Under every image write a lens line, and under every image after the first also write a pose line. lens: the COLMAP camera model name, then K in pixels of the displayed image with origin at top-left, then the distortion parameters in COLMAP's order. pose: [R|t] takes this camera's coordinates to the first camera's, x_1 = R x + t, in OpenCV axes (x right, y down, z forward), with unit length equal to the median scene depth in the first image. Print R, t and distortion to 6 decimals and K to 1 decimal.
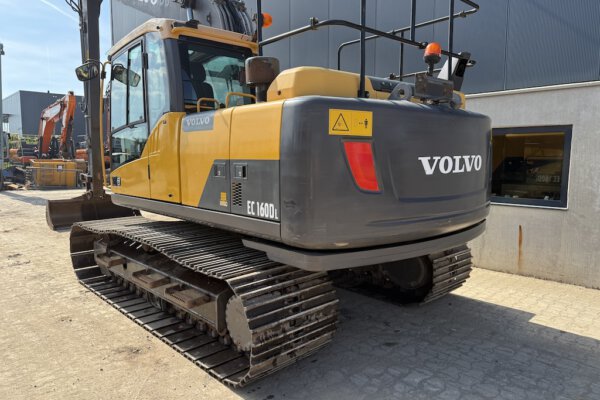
lens RADIAL K [[426.7, 0, 300.0], [0, 426.7, 200.0], [0, 0, 1]] dist [0.038558, -0.051258]
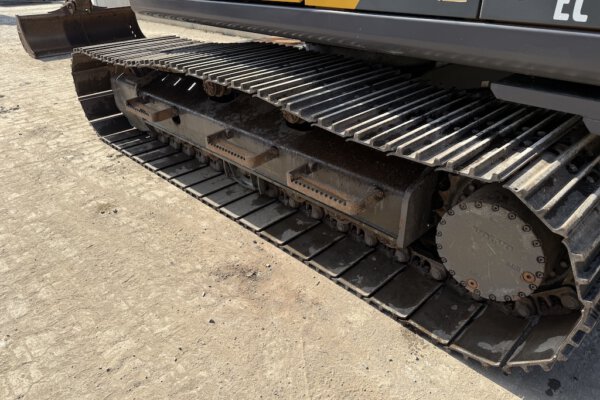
lens RADIAL K [[426.7, 0, 300.0], [0, 426.7, 200.0], [0, 0, 1]] dist [0.038558, -0.051258]
pose [[0.999472, -0.028390, 0.015809, -0.268189], [0.019789, 0.917670, 0.396850, 0.017008], [-0.025774, -0.396327, 0.917747, 0.412381]]
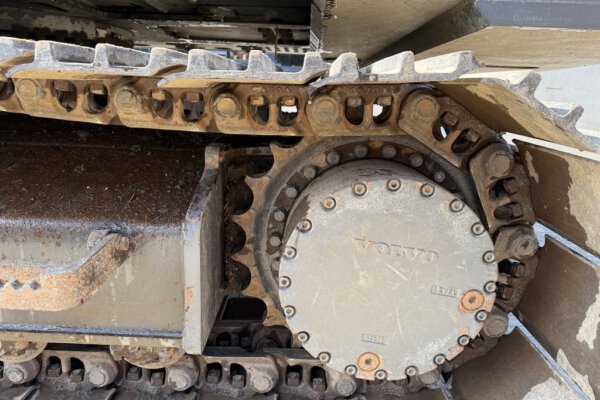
lens RADIAL K [[426.7, 0, 300.0], [0, 426.7, 200.0], [0, 0, 1]] dist [0.038558, -0.051258]
pose [[0.685273, -0.150712, 0.712522, -0.255134], [0.040322, 0.984704, 0.169504, 0.139712], [-0.727170, -0.087426, 0.680868, 0.634862]]
